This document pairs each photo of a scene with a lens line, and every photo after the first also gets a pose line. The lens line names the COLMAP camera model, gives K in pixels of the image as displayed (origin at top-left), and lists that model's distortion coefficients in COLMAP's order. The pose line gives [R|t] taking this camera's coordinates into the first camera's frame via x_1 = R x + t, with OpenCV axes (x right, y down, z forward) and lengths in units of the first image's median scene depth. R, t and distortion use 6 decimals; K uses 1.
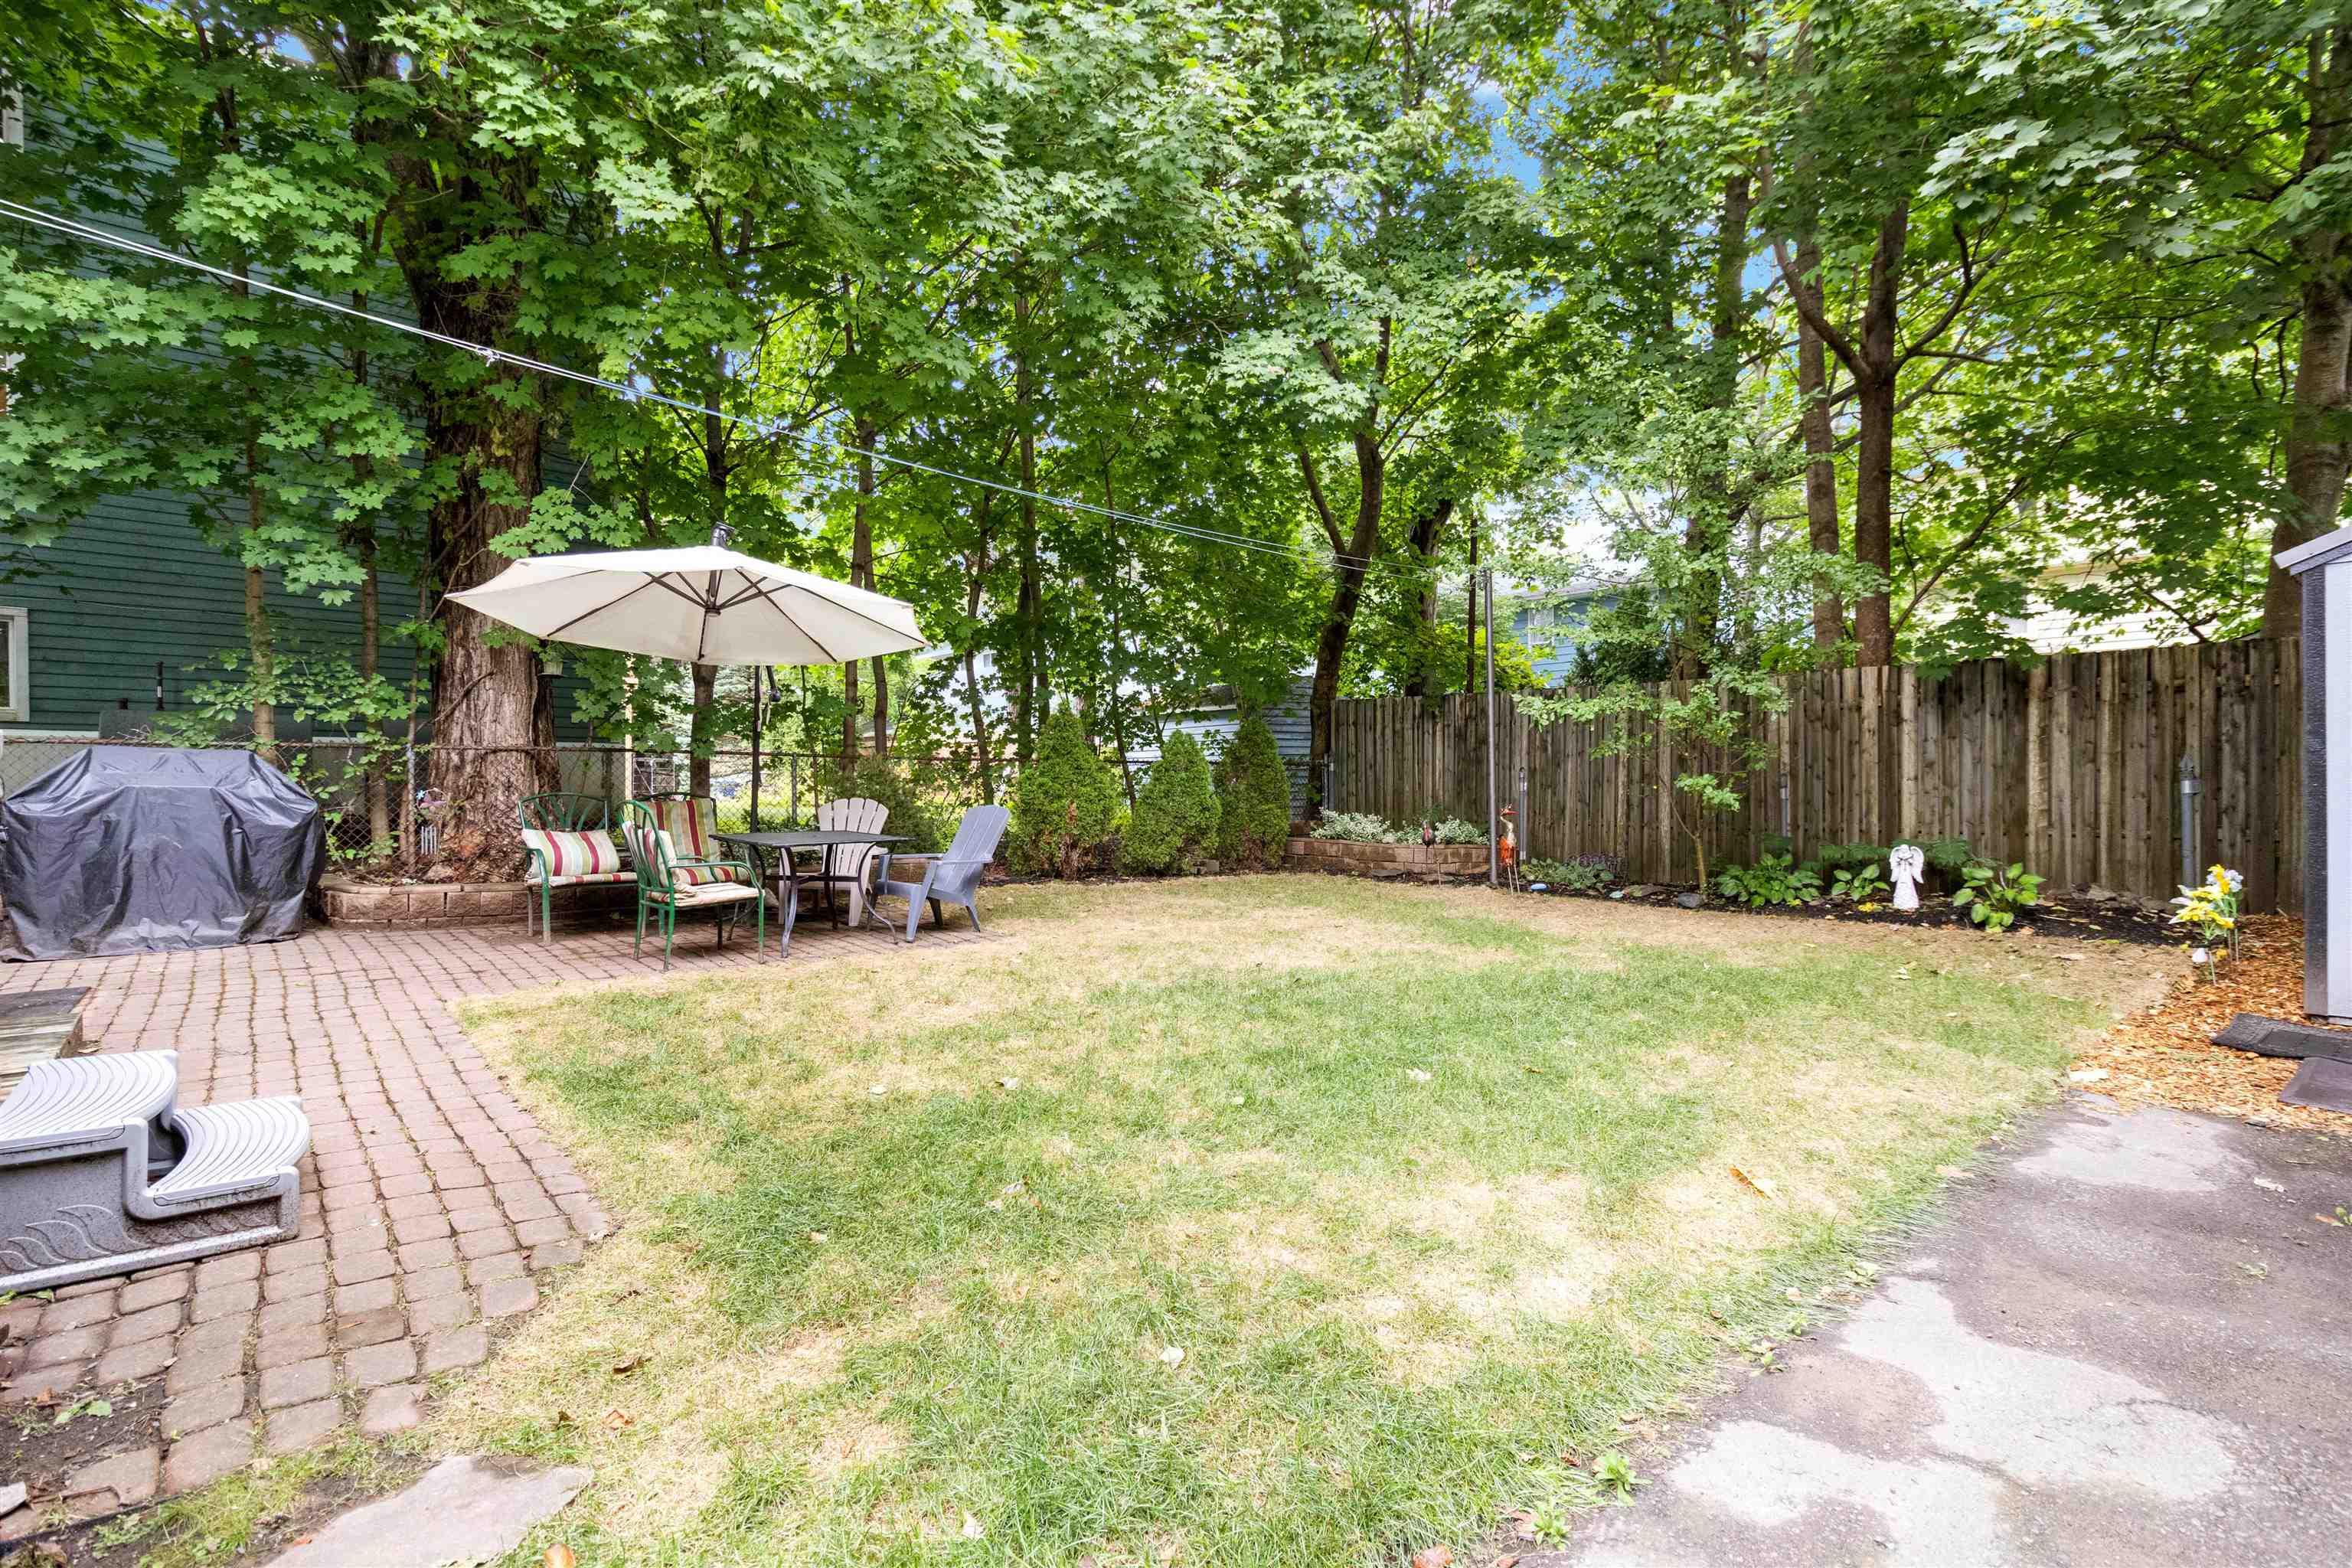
lens RADIAL K [[1087.8, 0, 1176.0], [0, 1087.8, 784.0], [0, 0, 1]] dist [0.000750, 0.000205]
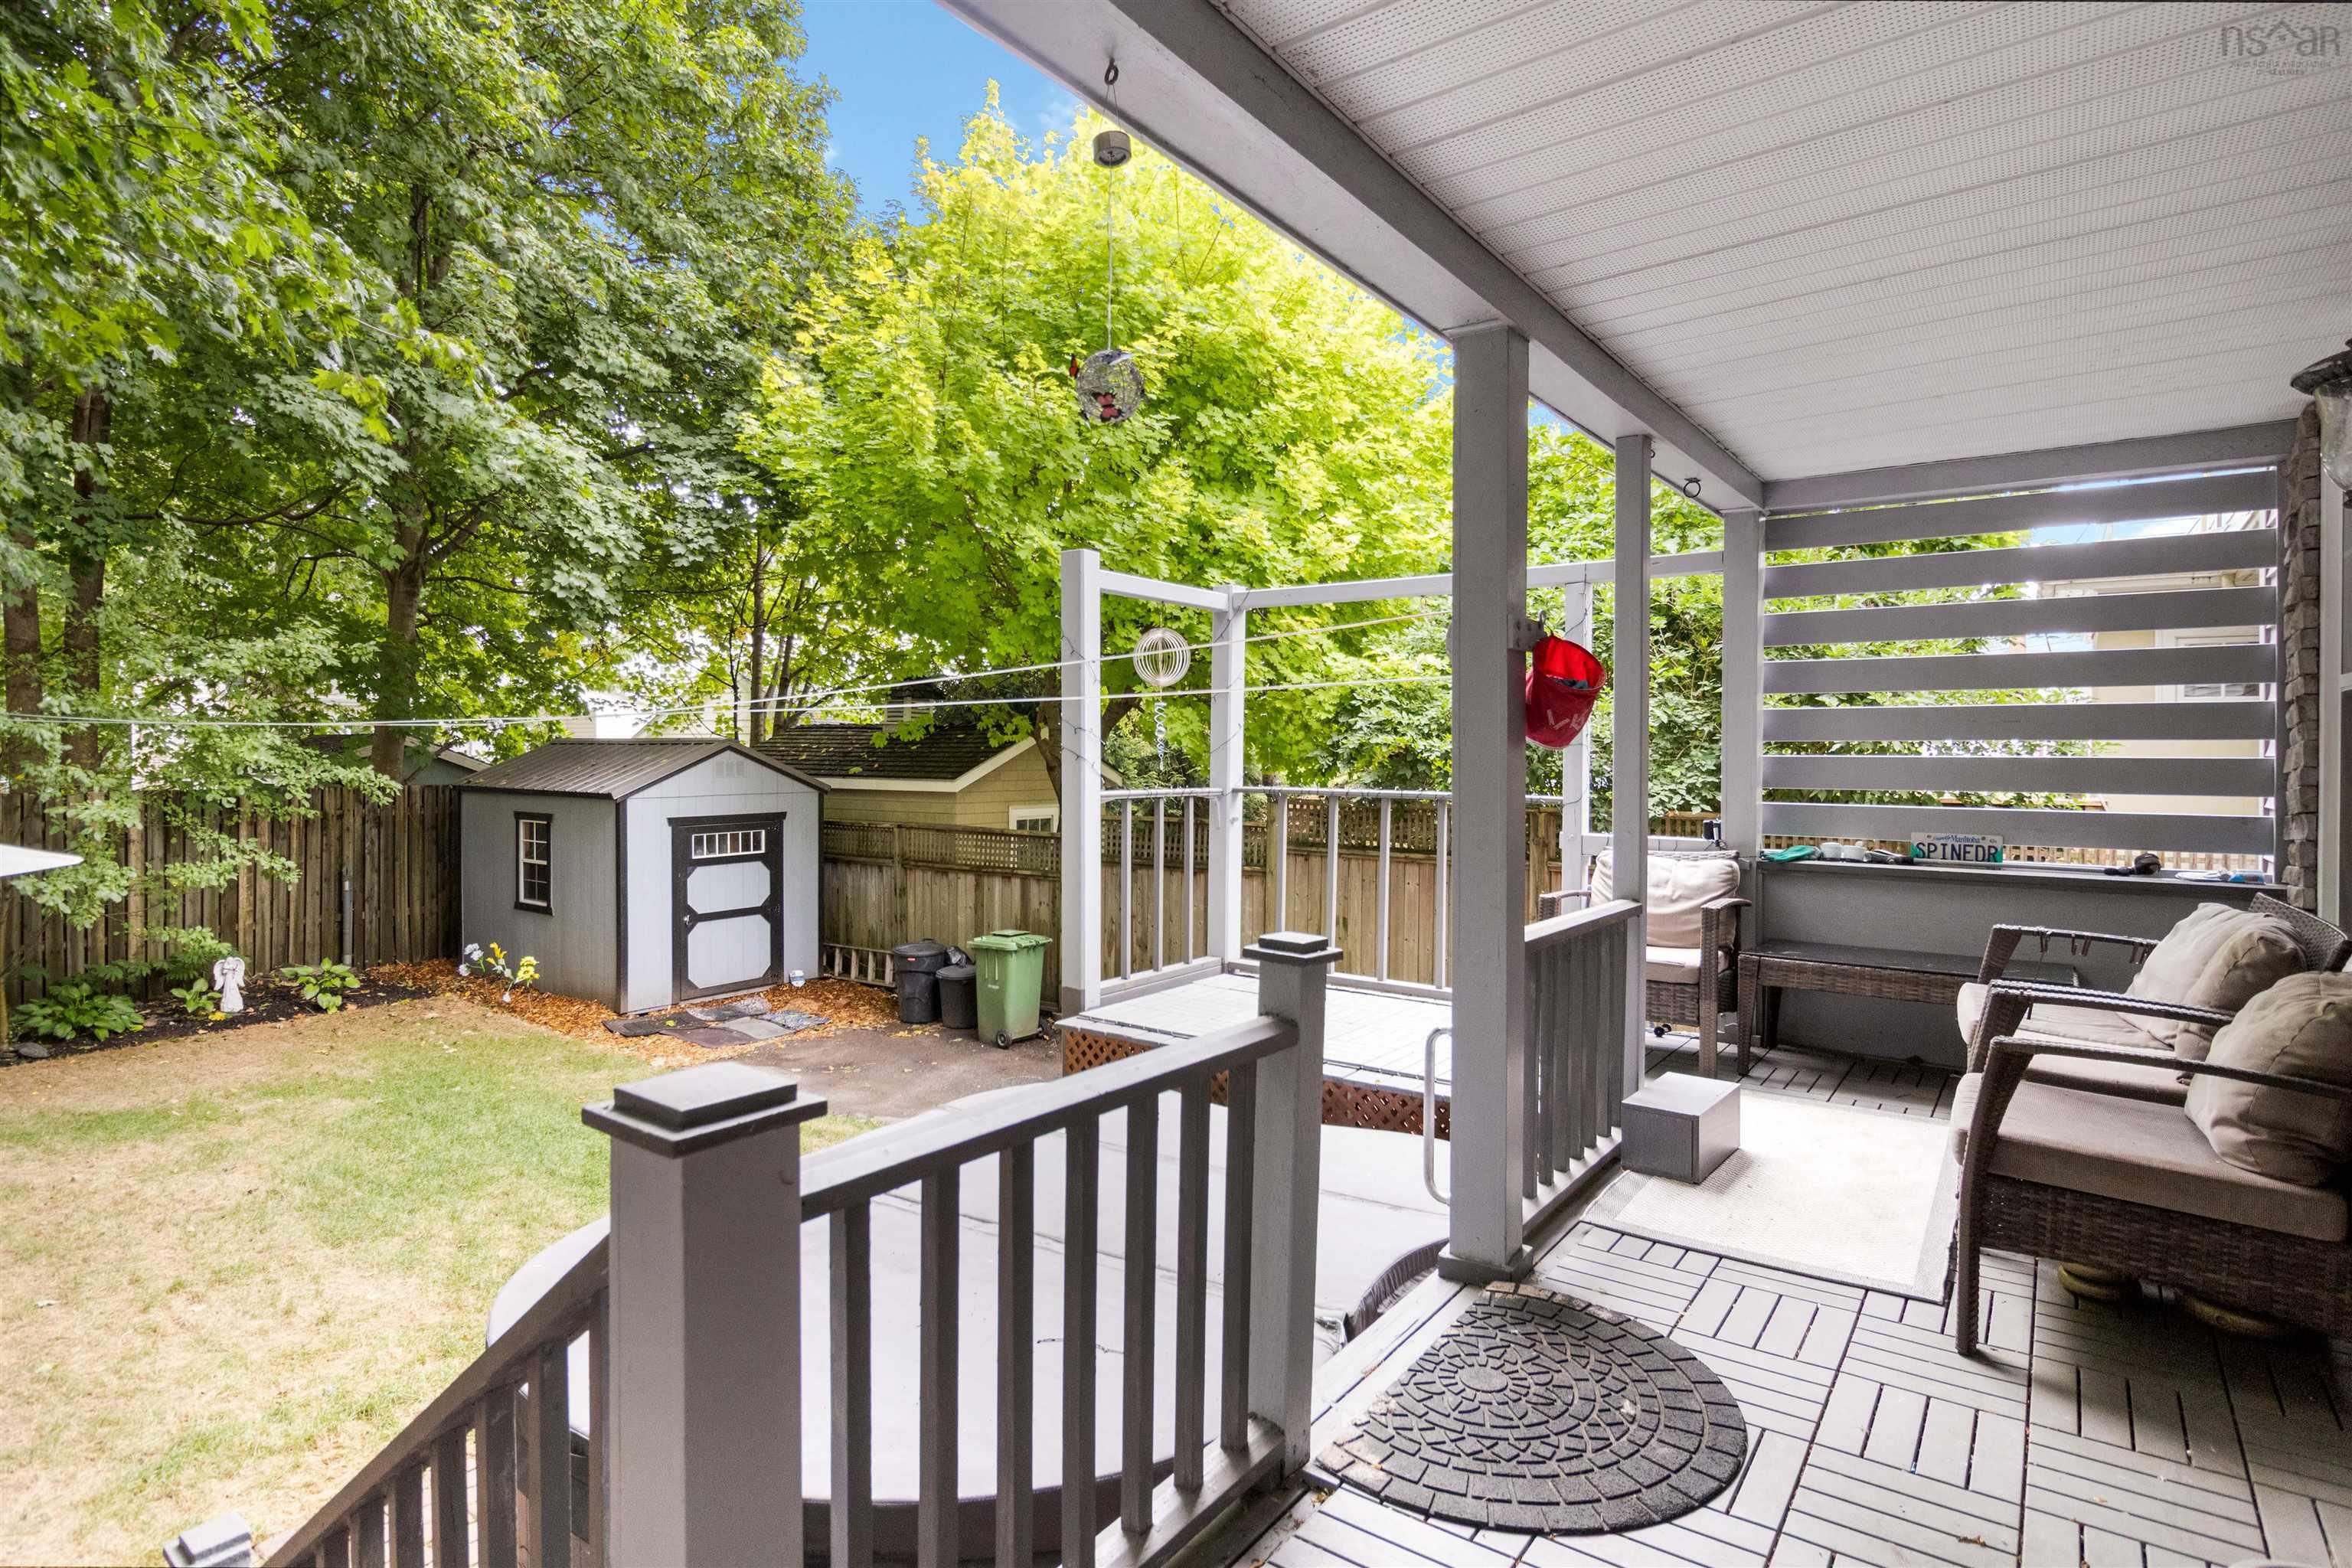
lens RADIAL K [[1221.5, 0, 1176.0], [0, 1221.5, 784.0], [0, 0, 1]] dist [-0.001226, -0.000372]
pose [[-0.225819, -0.027631, 0.973777, -0.848907], [-0.005182, 0.999618, 0.027162, -0.173539], [-0.974156, 0.001087, -0.225876, 0.289033]]
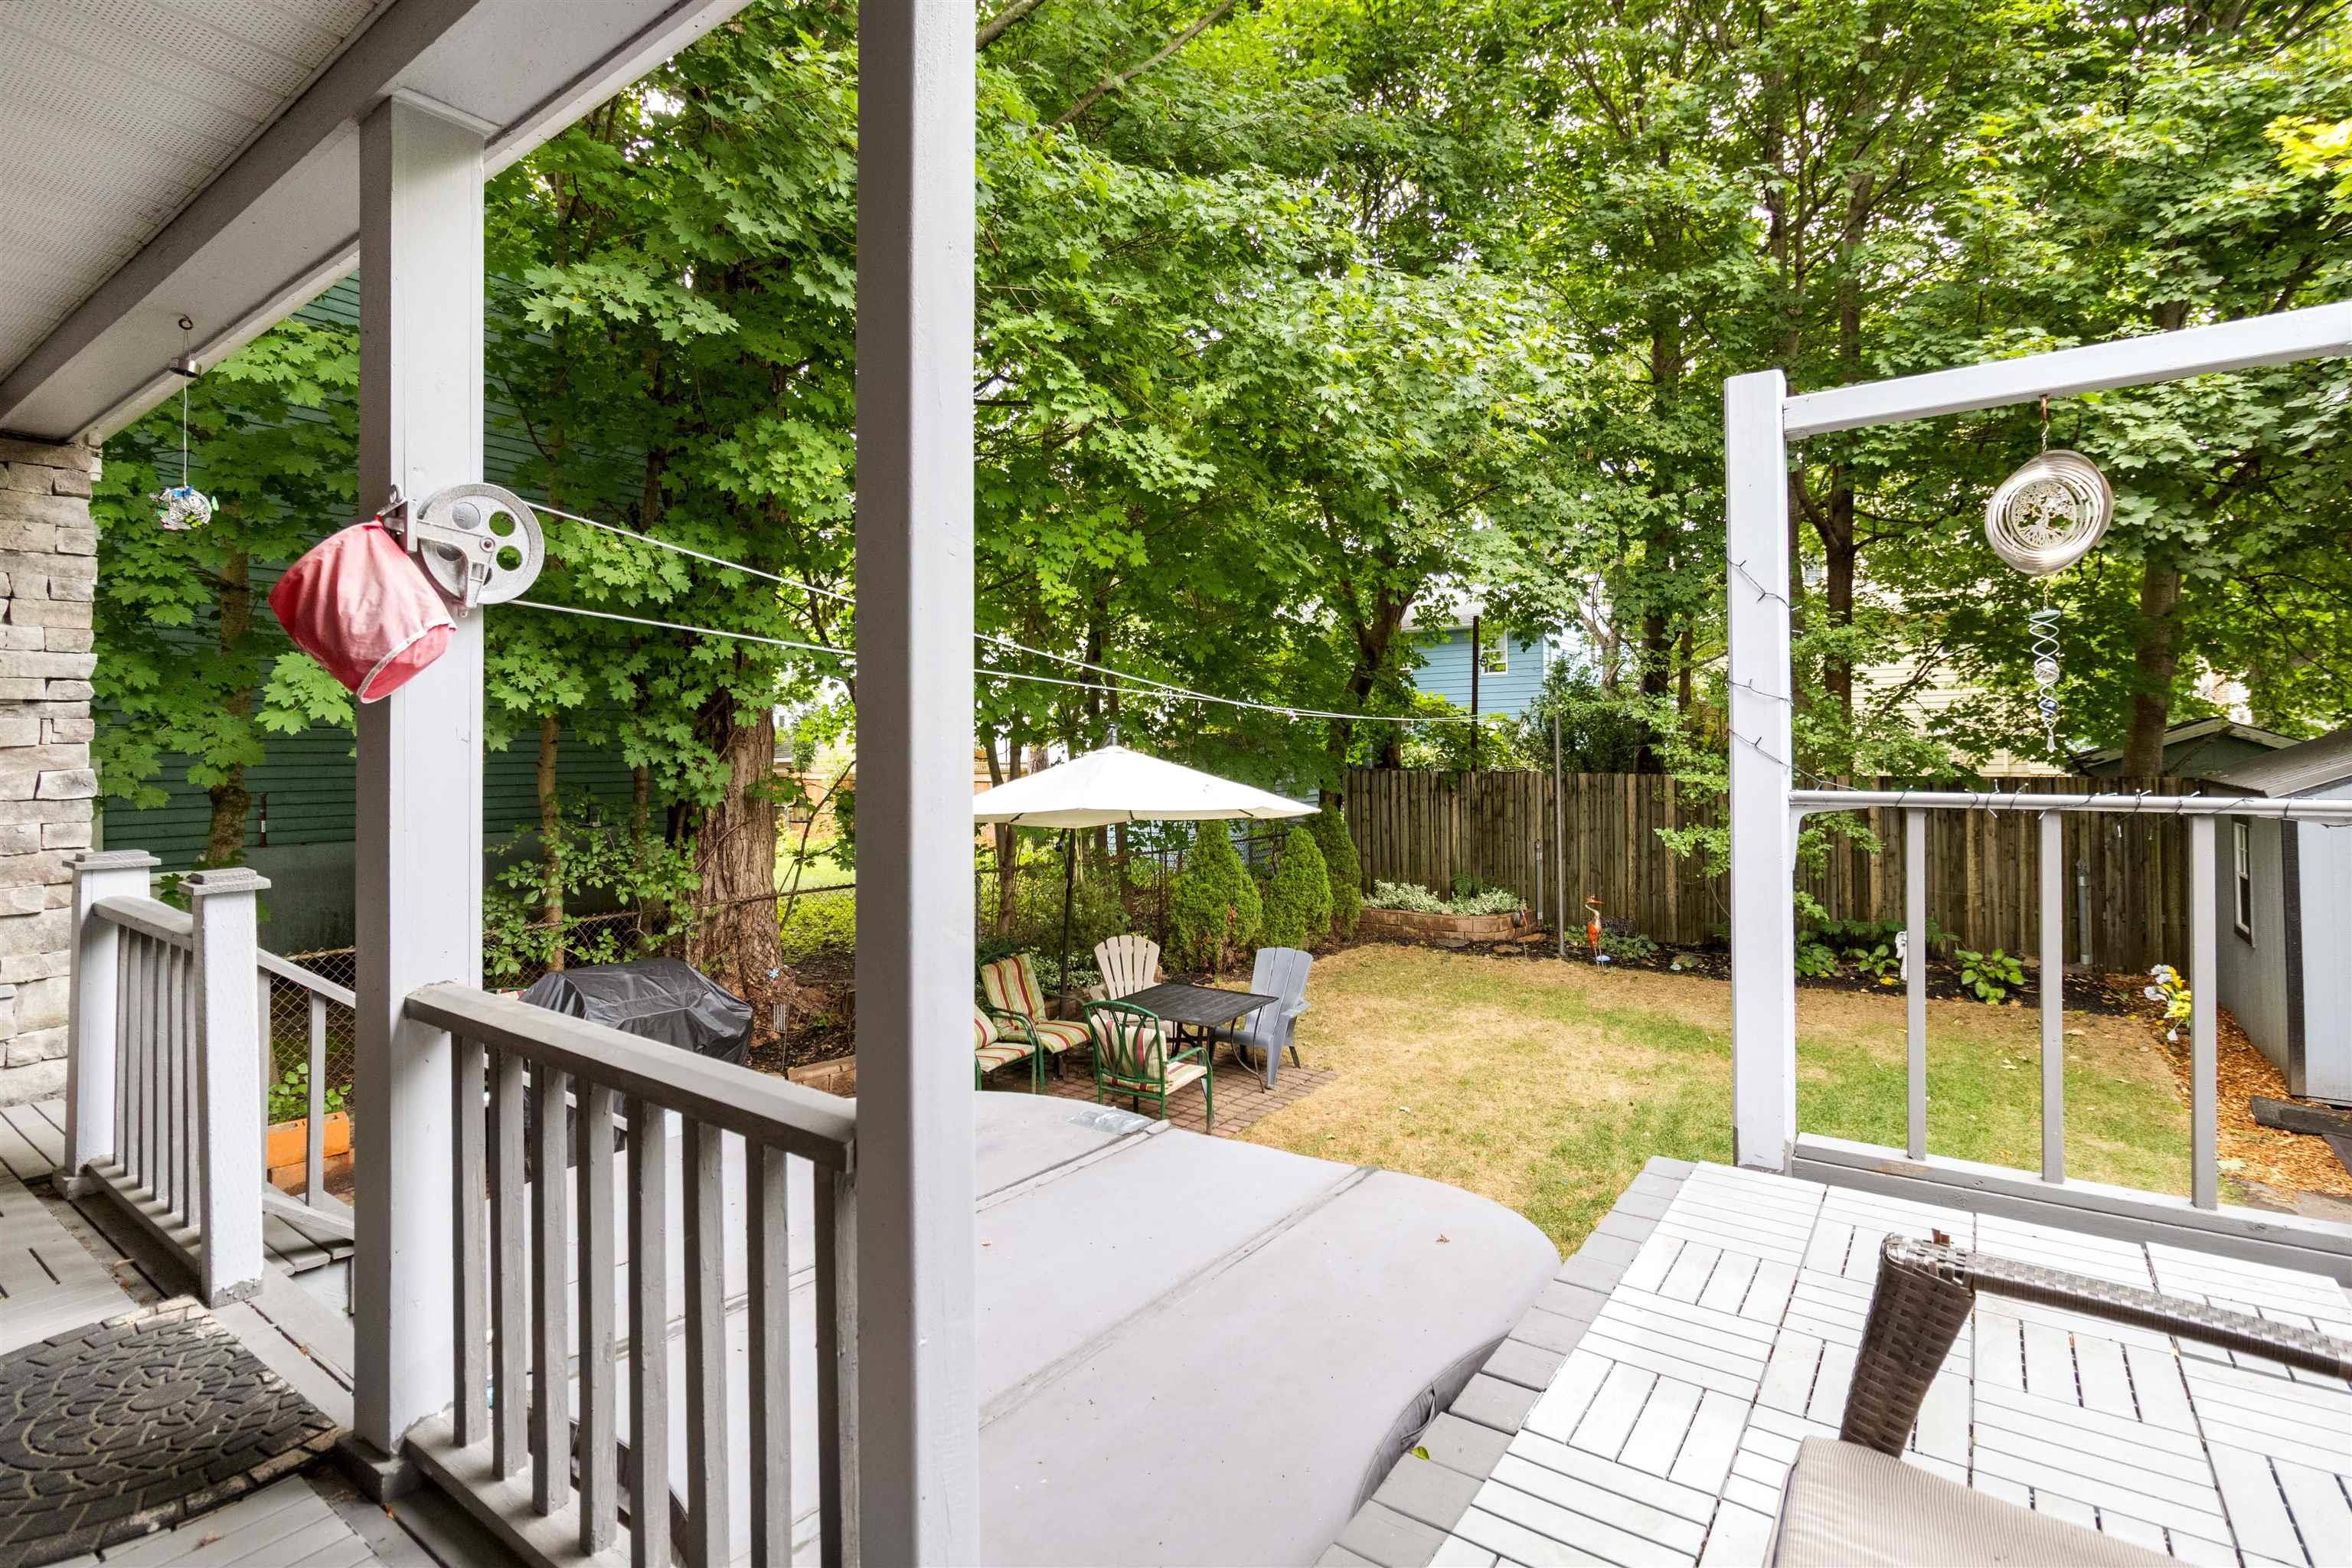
lens RADIAL K [[1104.9, 0, 1173.6], [0, 1104.9, 743.1], [0, 0, 1]] dist [0.000994, 0.000160]
pose [[0.970799, -0.006341, 0.239811, -0.491565], [0.007839, 0.999955, -0.005294, -0.165833], [-0.239767, 0.007019, 0.970805, -0.072077]]
